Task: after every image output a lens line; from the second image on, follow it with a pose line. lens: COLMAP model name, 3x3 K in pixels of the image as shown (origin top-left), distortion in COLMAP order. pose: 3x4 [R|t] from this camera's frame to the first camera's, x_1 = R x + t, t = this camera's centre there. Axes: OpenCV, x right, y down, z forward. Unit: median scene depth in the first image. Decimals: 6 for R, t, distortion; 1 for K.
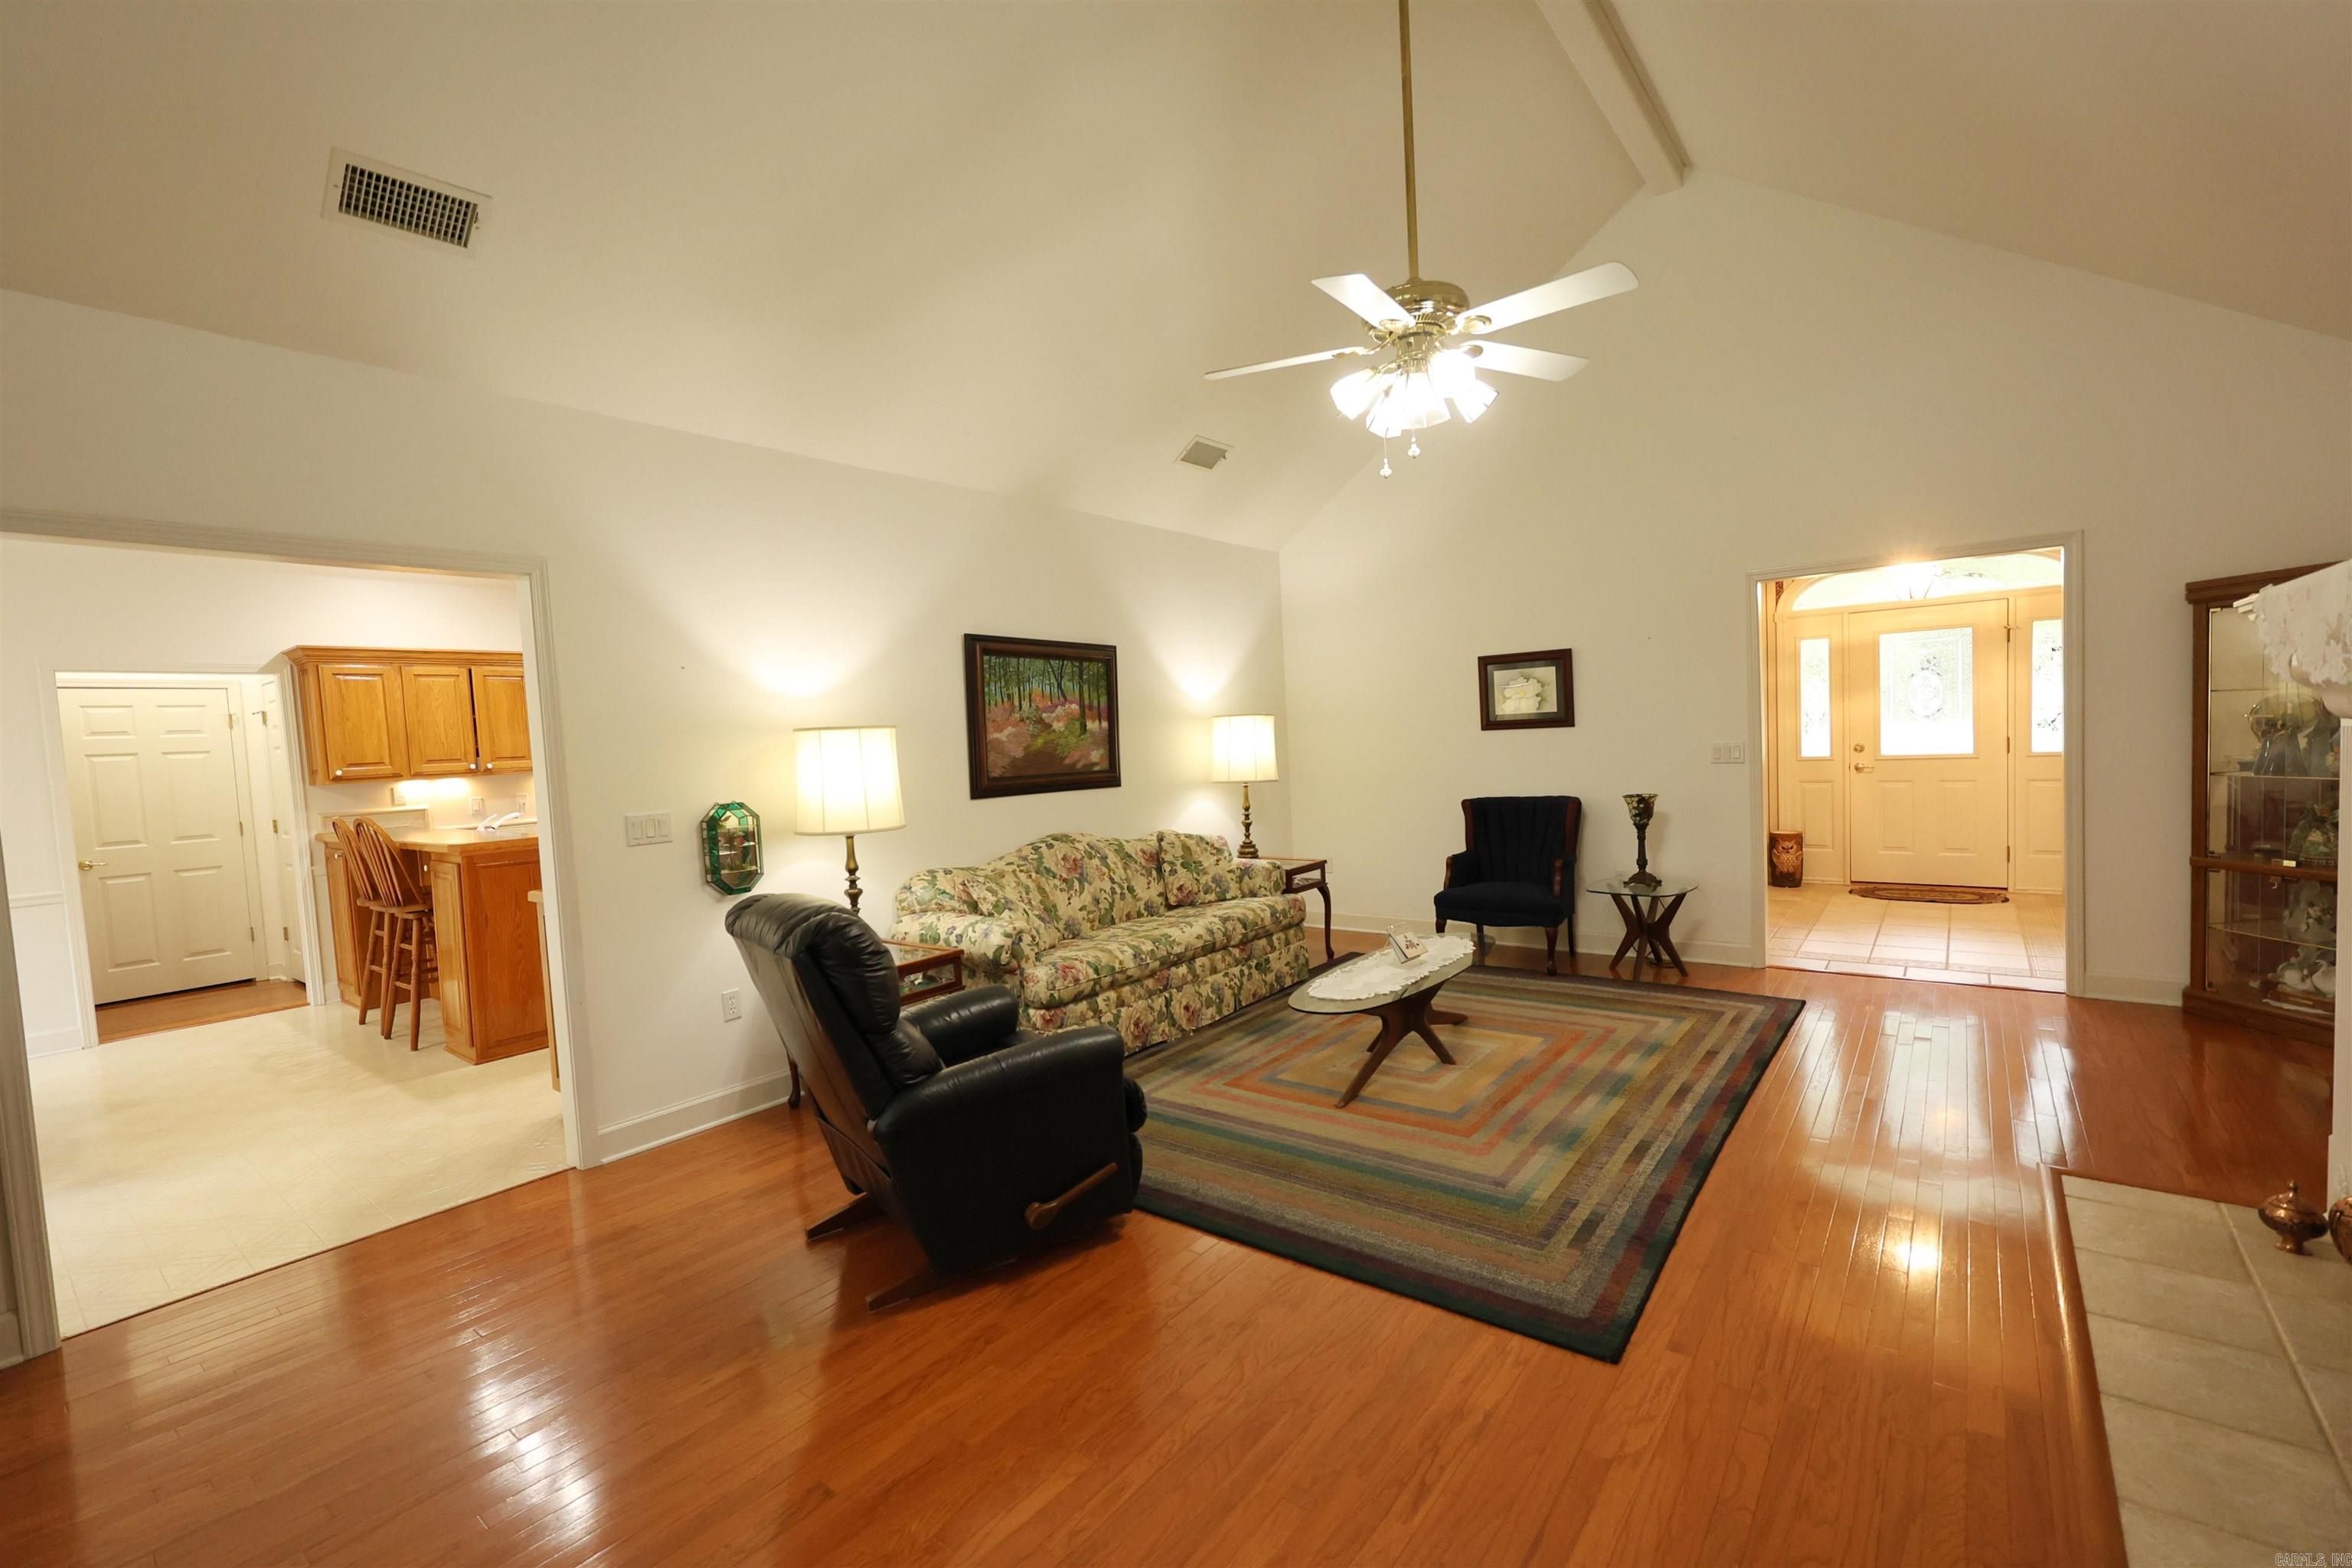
lens RADIAL K [[1000.5, 0, 1163.9], [0, 1000.5, 798.0], [0, 0, 1]] dist [-0.003447, 0.000345]
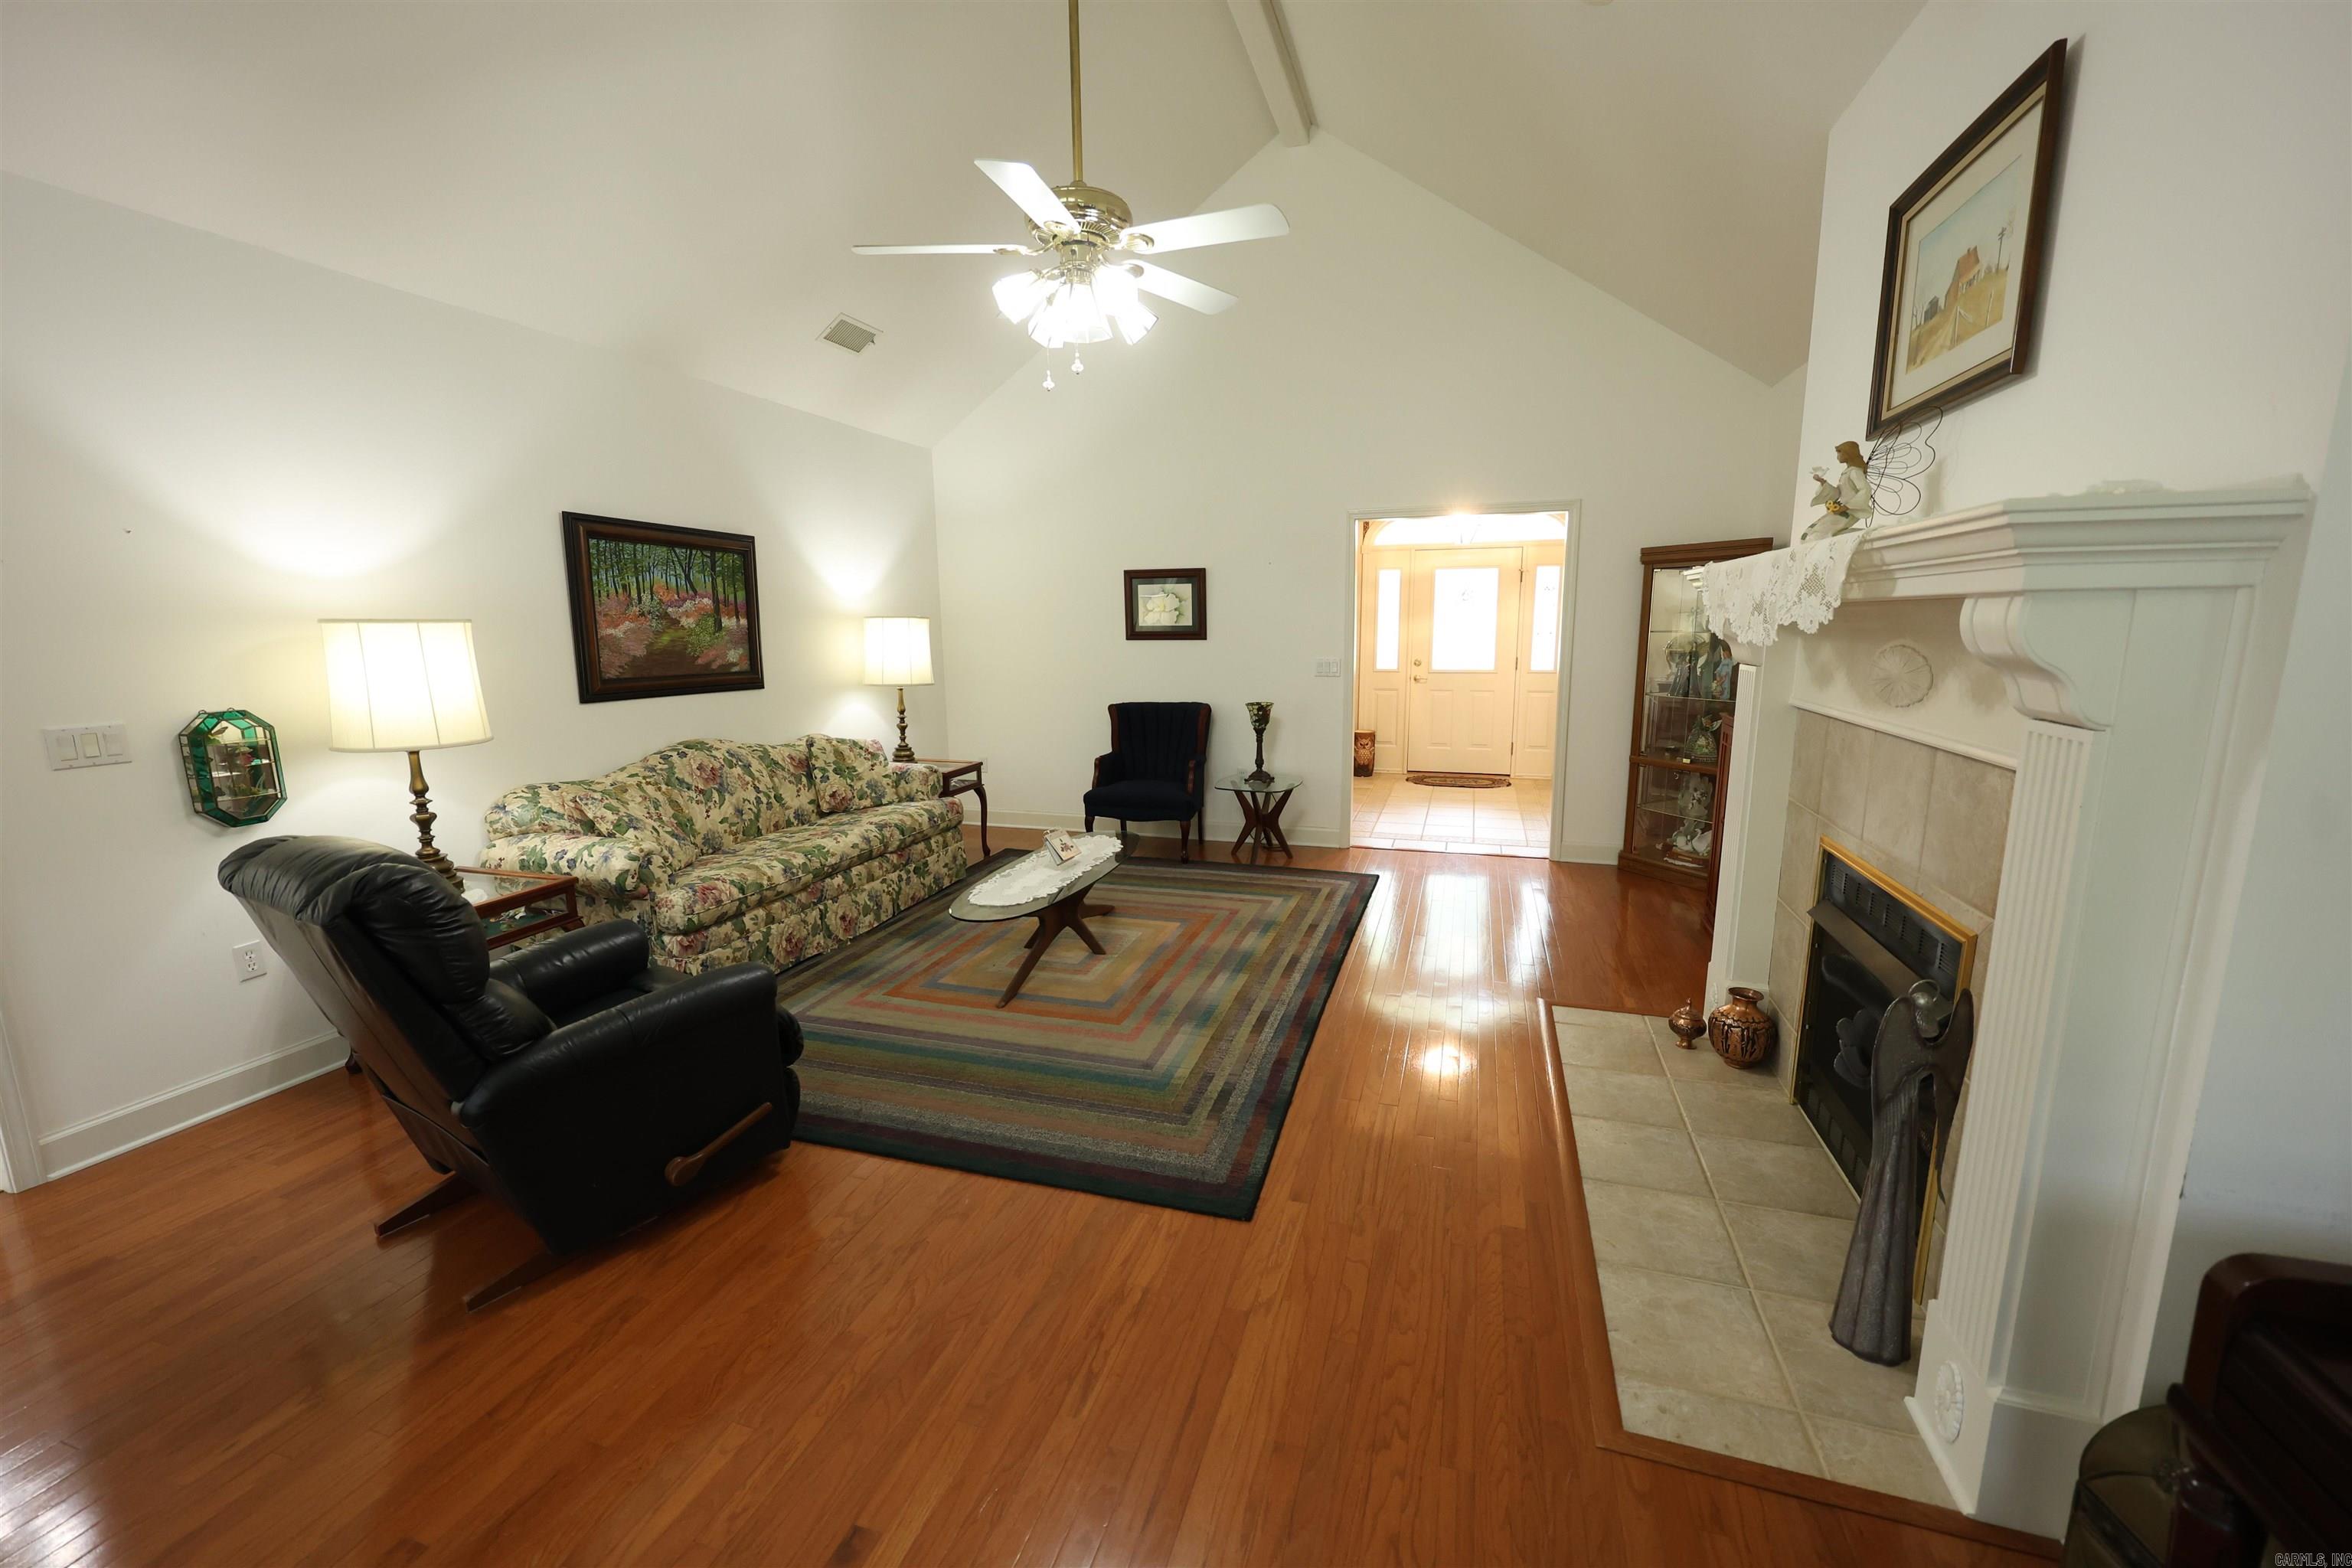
lens RADIAL K [[935.6, 0, 1169.1], [0, 935.6, 786.6], [0, 0, 1]] dist [-0.002665, -0.000142]
pose [[0.934594, -0.023117, 0.354964, -0.001414], [-0.013713, 0.994803, 0.100890, -0.019212], [-0.355451, -0.099159, 0.929420, 0.045464]]
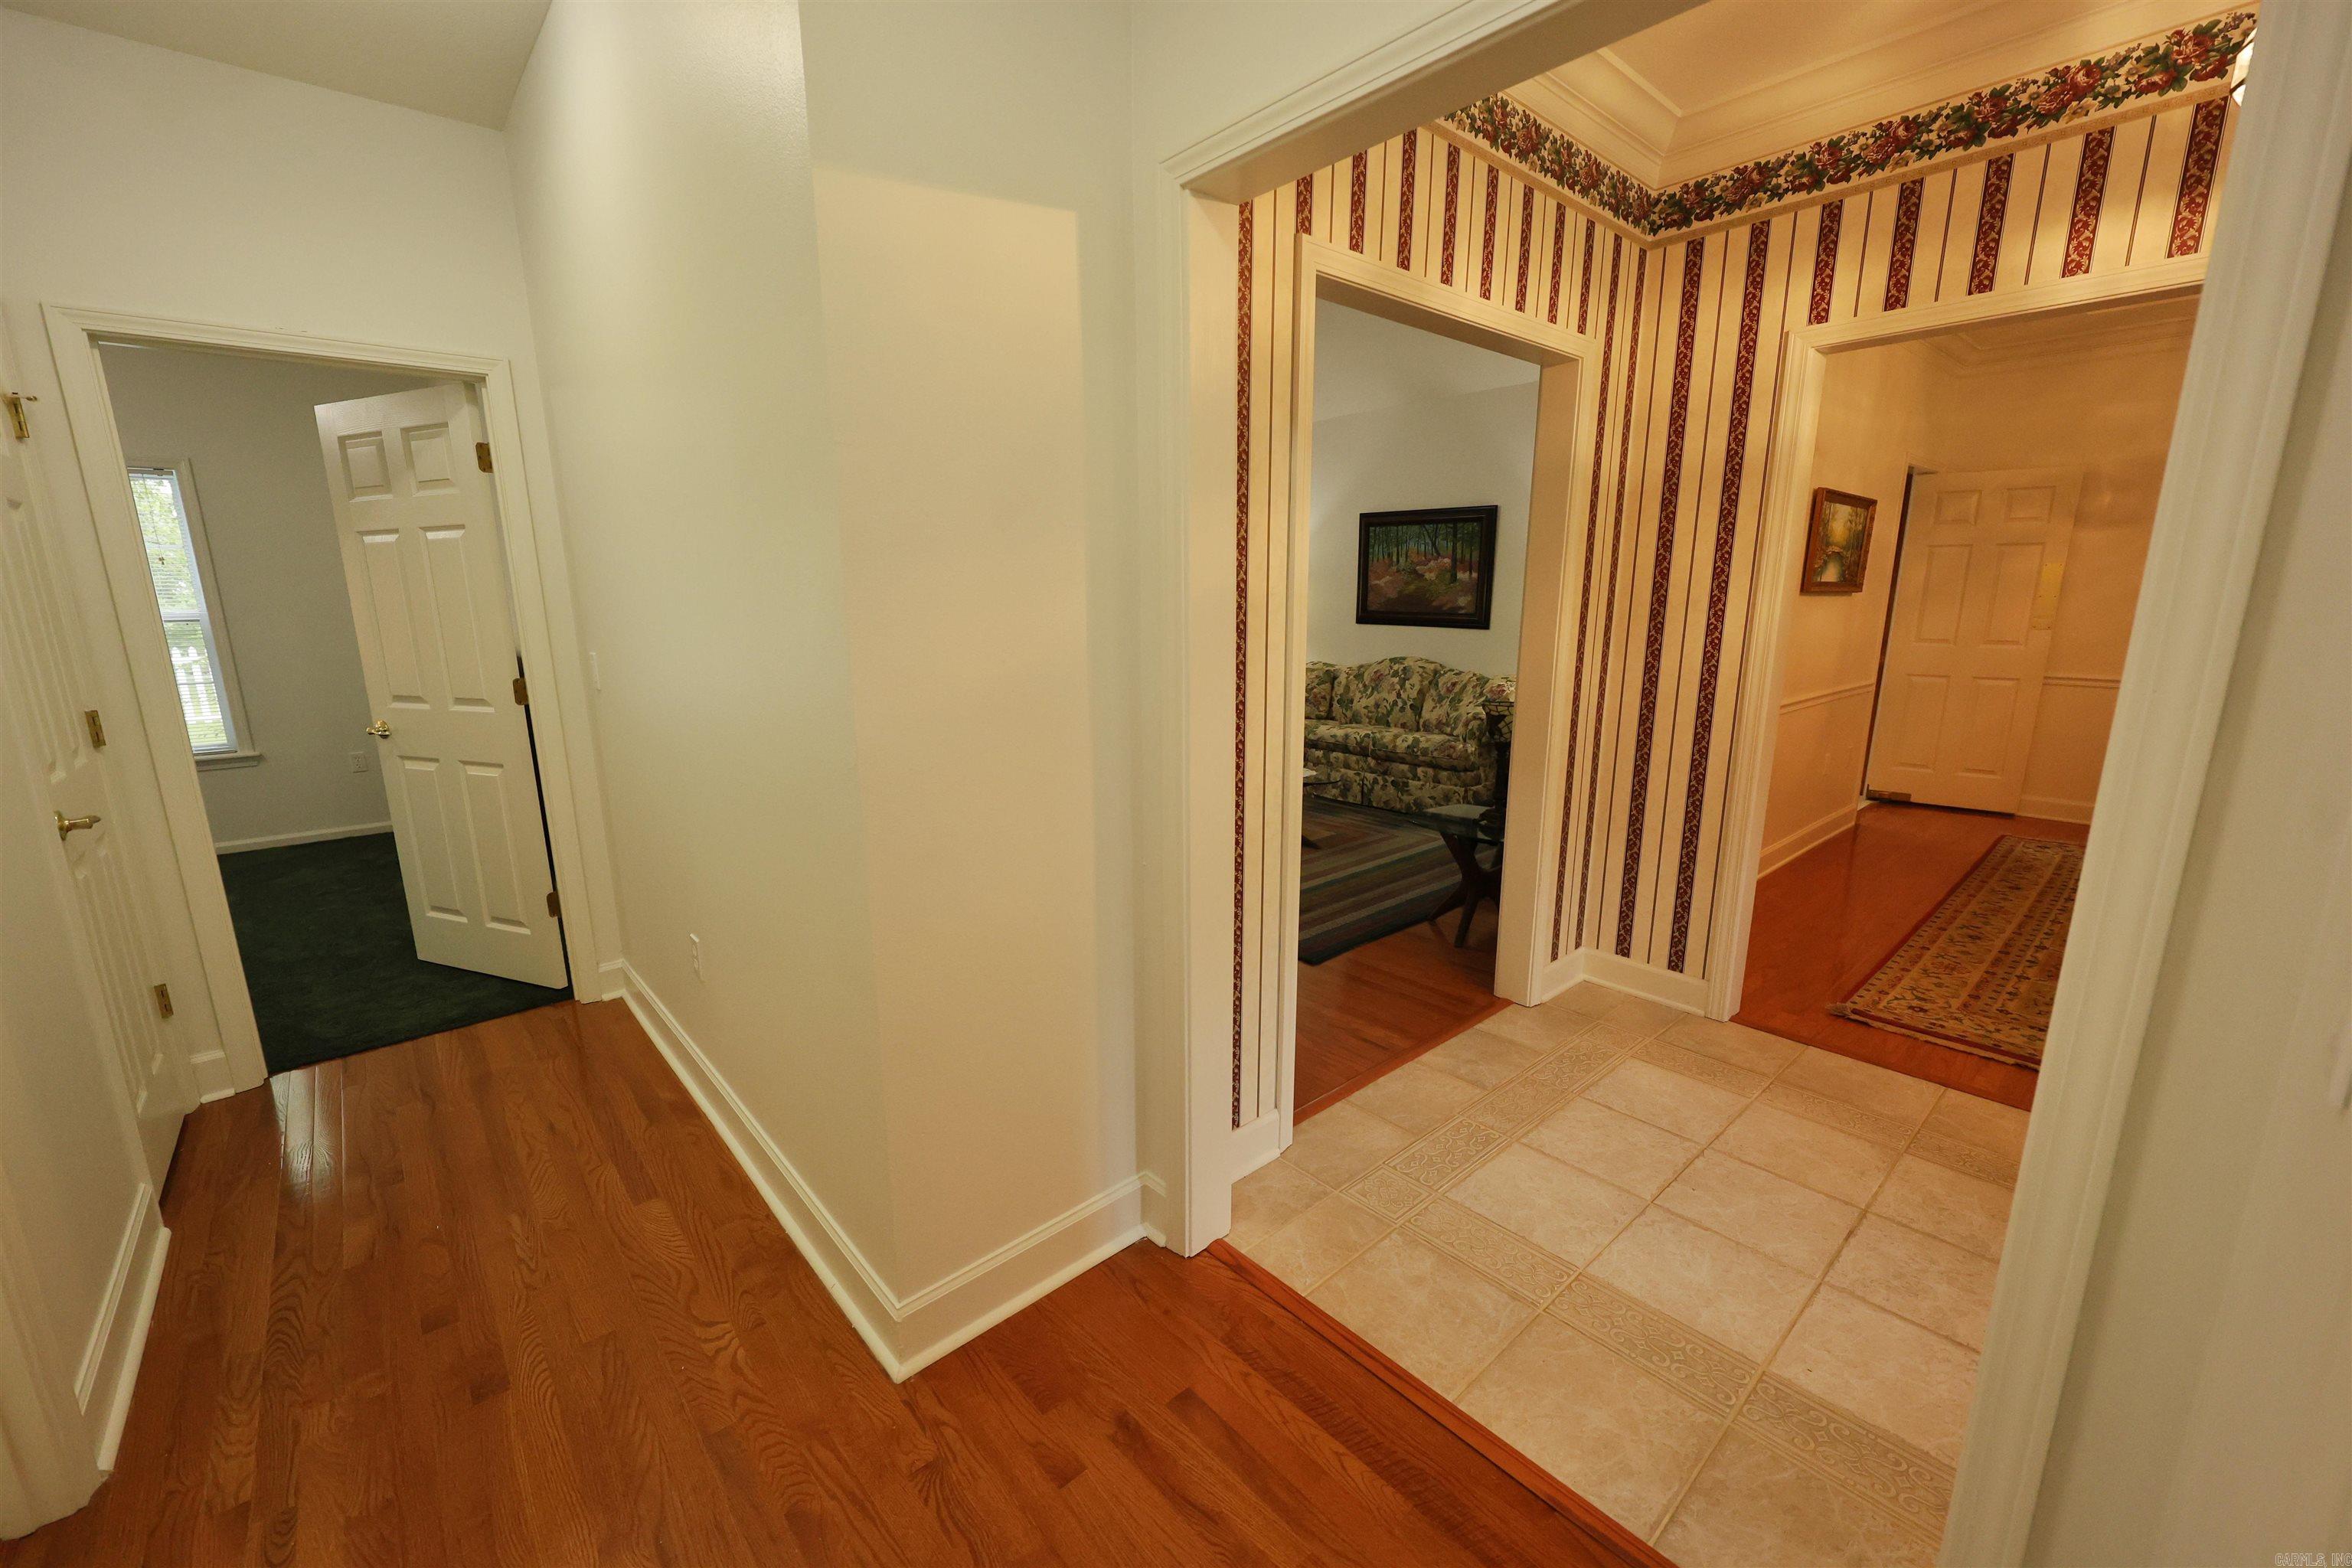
lens RADIAL K [[935.6, 0, 1176.4], [0, 935.6, 788.1], [0, 0, 1]] dist [-0.002665, -0.000142]
pose [[-0.167913, 0.255479, -0.952122, 1.550975], [-0.046545, 0.962703, 0.266527, -0.150395], [0.984702, 0.089070, -0.149759, 1.144596]]
